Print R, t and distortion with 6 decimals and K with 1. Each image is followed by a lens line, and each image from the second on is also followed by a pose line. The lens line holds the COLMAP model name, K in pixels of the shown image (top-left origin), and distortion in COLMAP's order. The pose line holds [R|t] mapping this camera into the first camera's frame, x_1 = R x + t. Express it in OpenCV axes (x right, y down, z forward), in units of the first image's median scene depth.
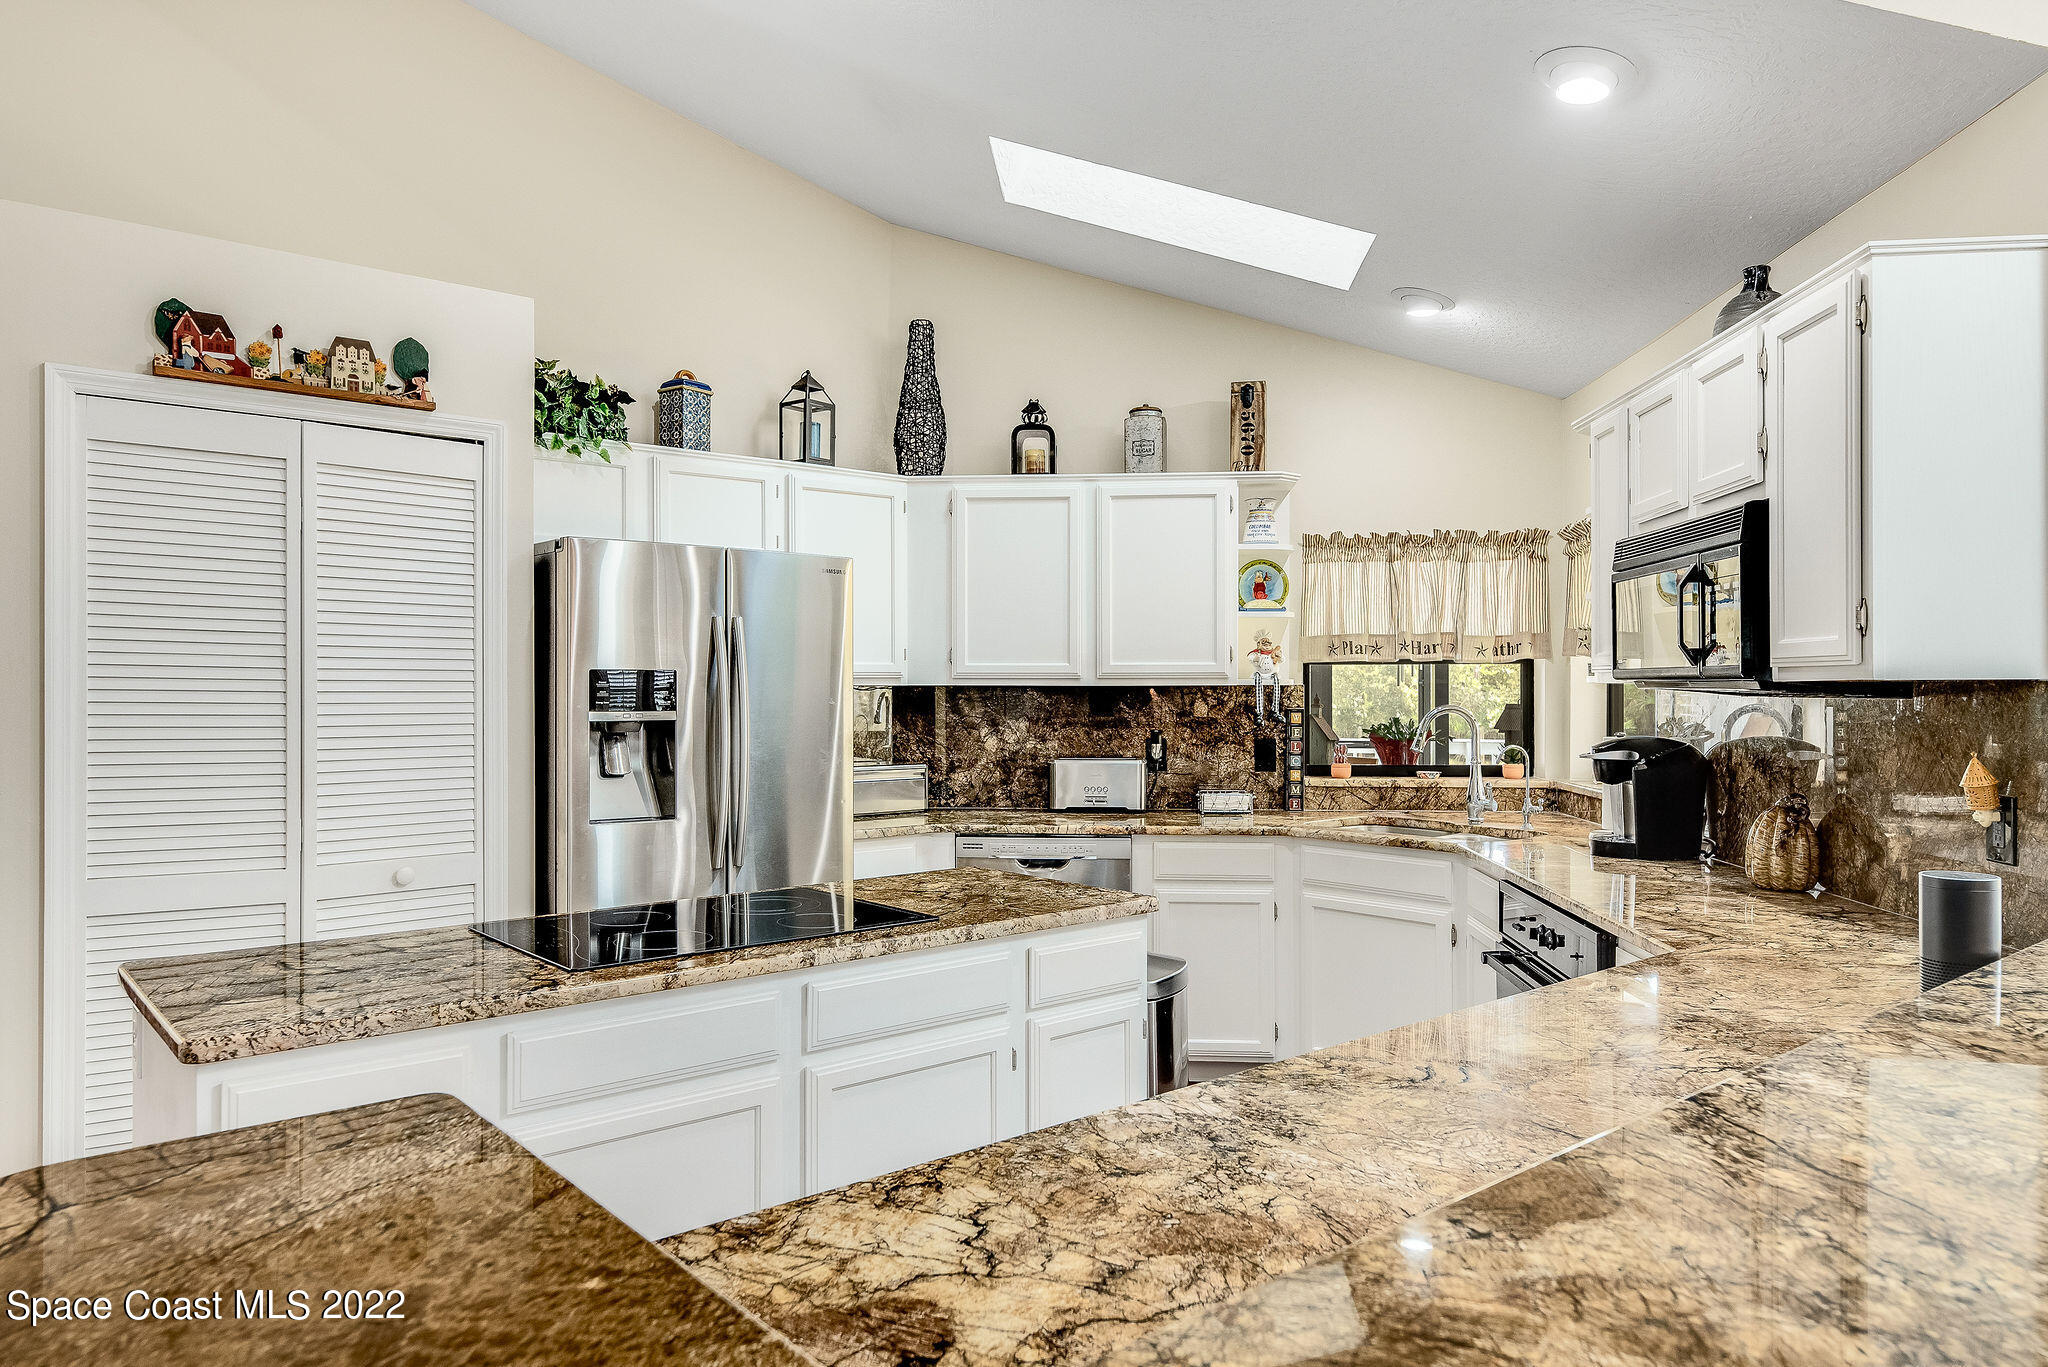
lens RADIAL K [[1351.7, 0, 1013.8], [0, 1351.7, 679.8], [0, 0, 1]] dist [0.010275, 0.002457]
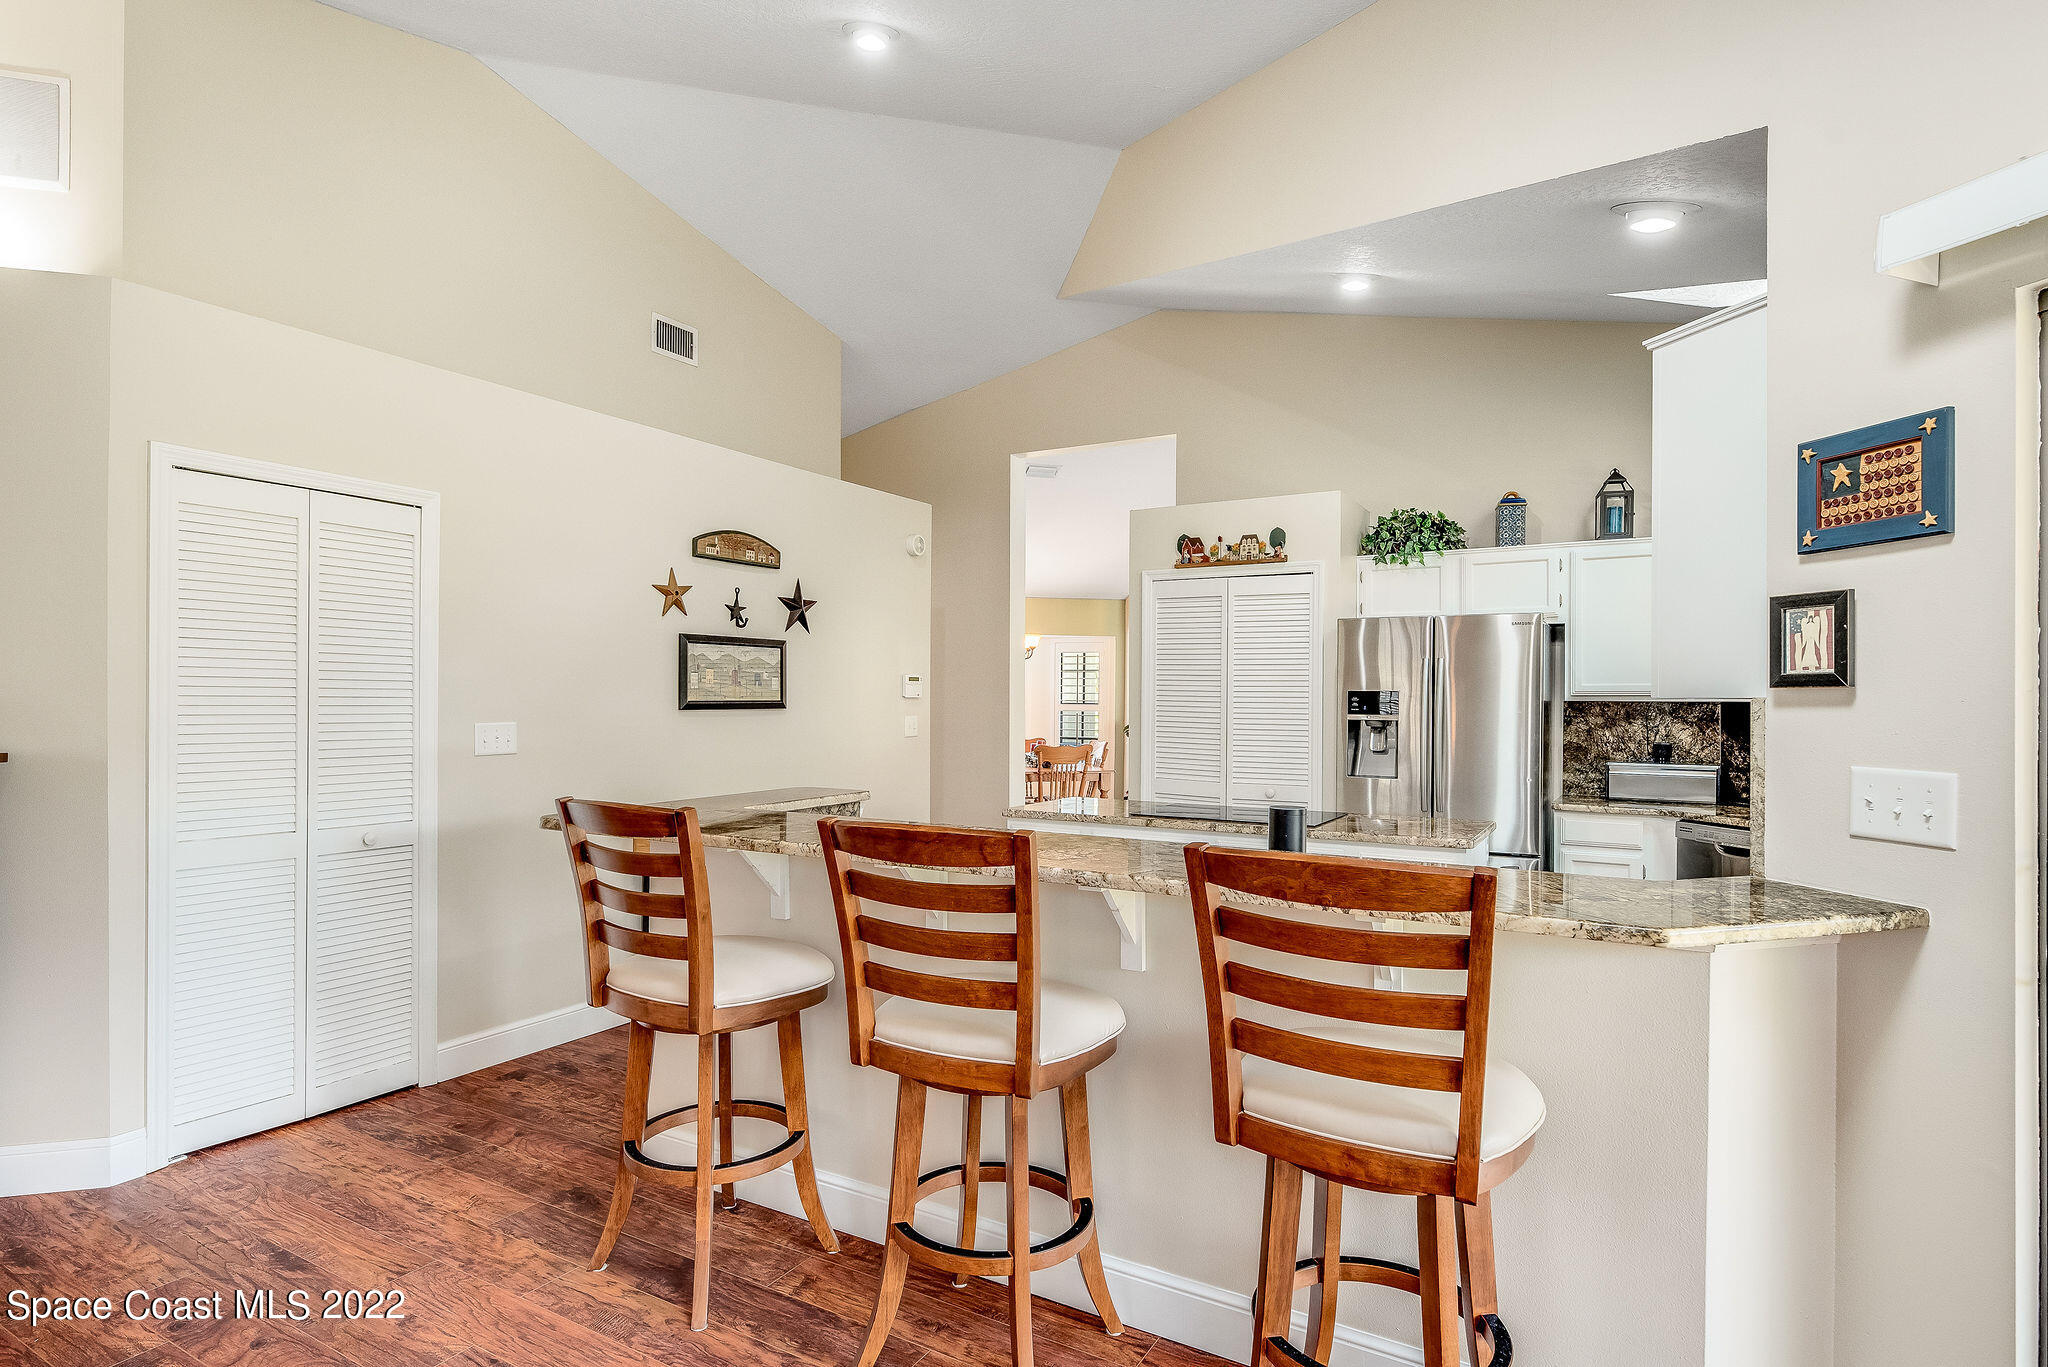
lens RADIAL K [[1086.2, 0, 1025.4], [0, 1086.2, 688.9], [0, 0, 1]] dist [0.003105, 0.000320]
pose [[0.302852, -0.002084, -0.953035, 0.810141], [-0.001723, 0.999995, -0.002734, -0.004551], [0.953036, 0.002471, 0.302847, 0.123488]]
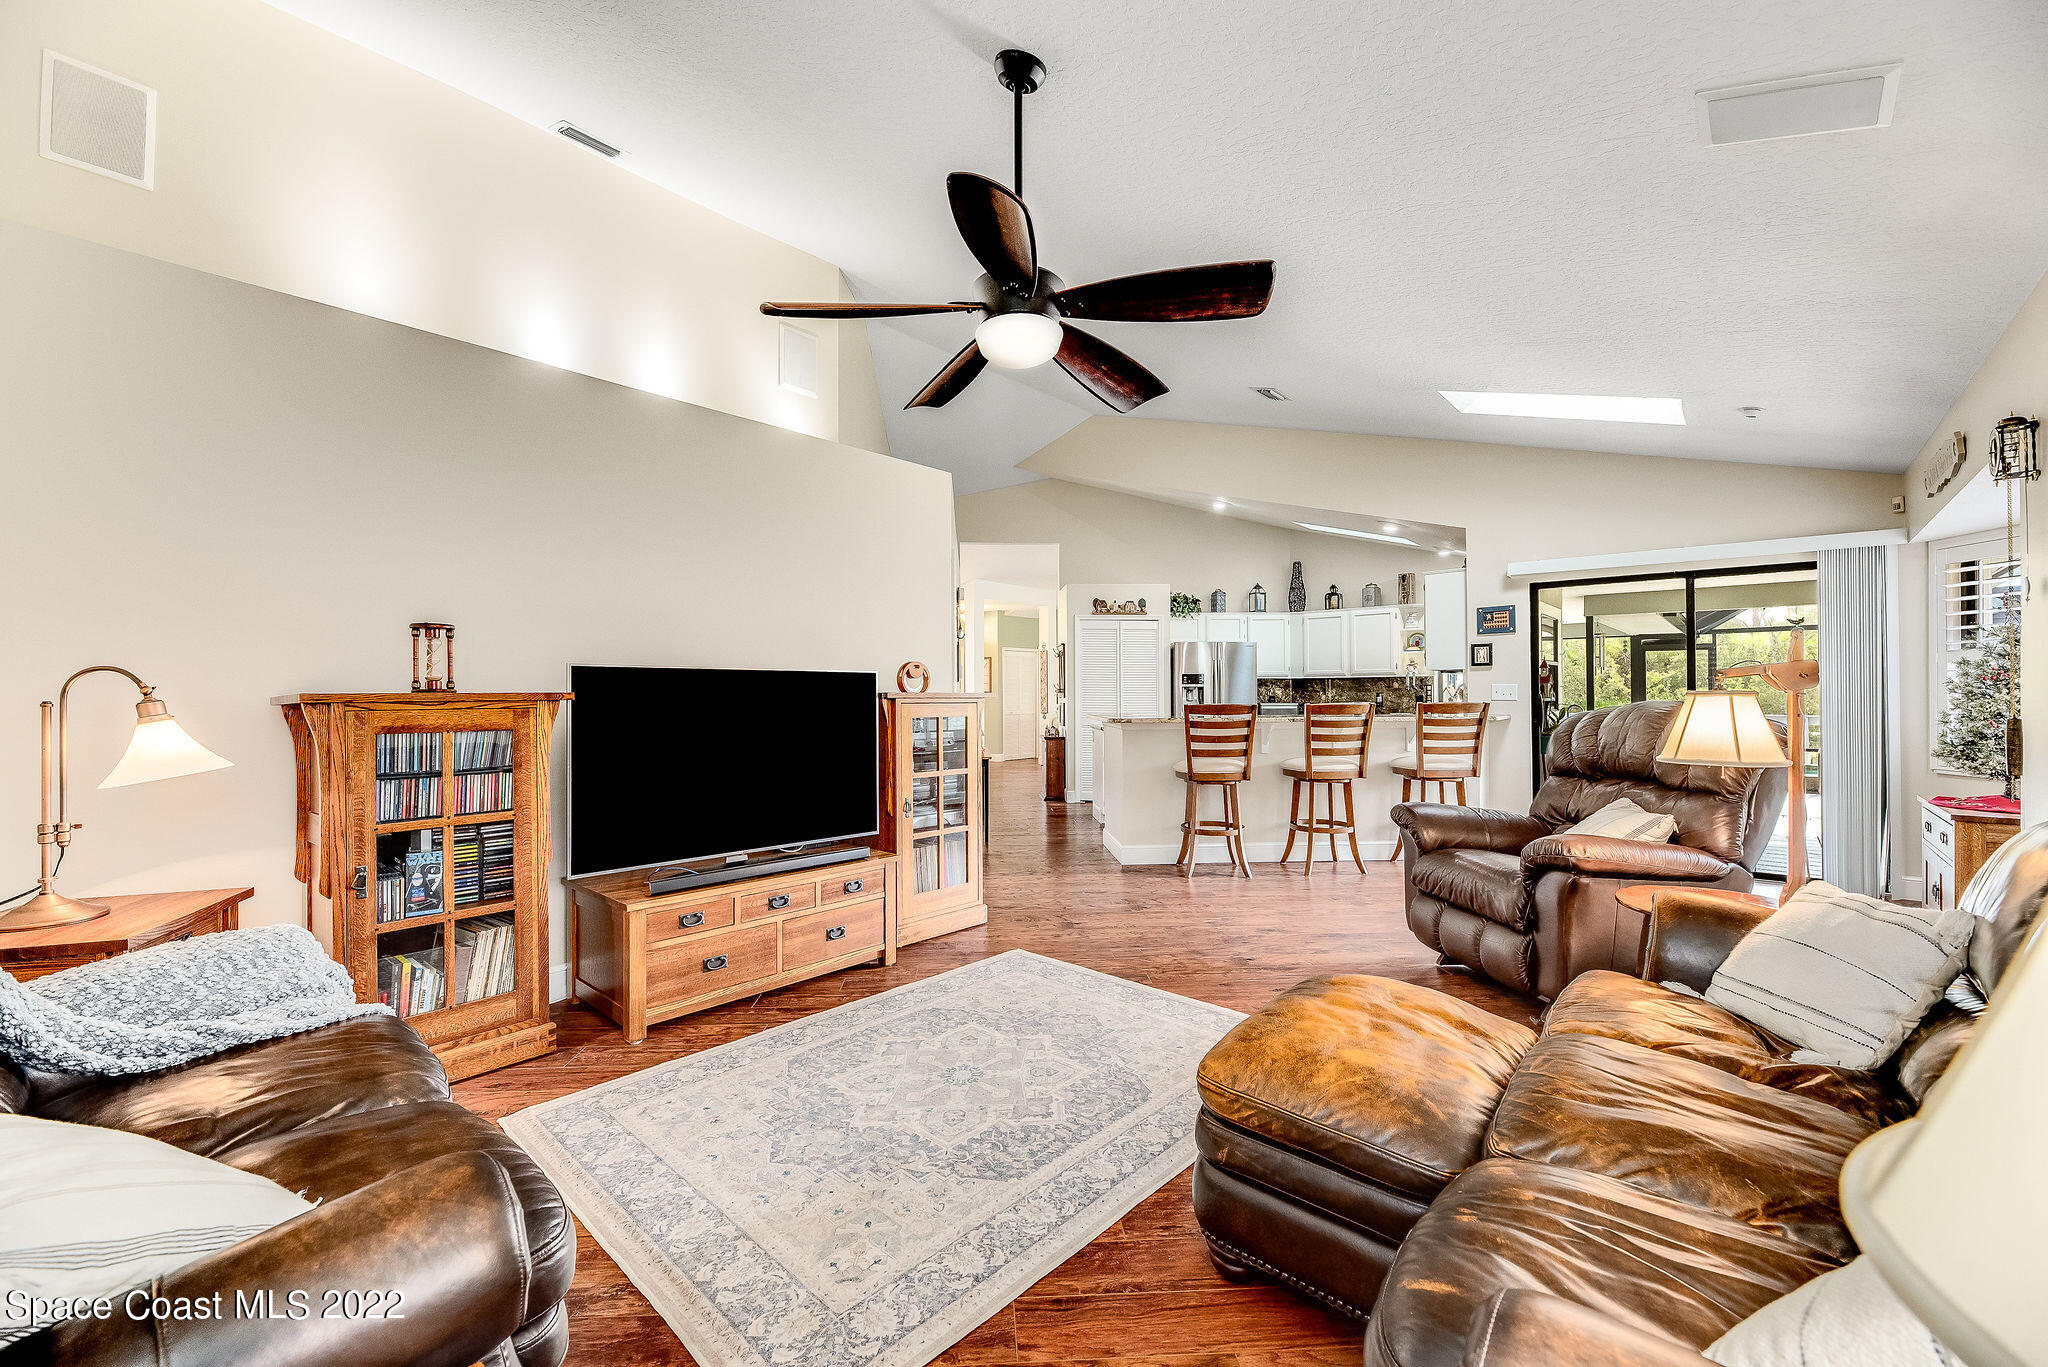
lens RADIAL K [[841.0, 0, 1016.8], [0, 841.0, 685.2], [0, 0, 1]] dist [-0.003567, -0.000458]
pose [[0.801364, -0.006485, -0.598142, 0.697678], [0.005960, 0.999978, -0.002857, 0.027278], [0.598147, -0.001275, 0.801385, -1.159675]]
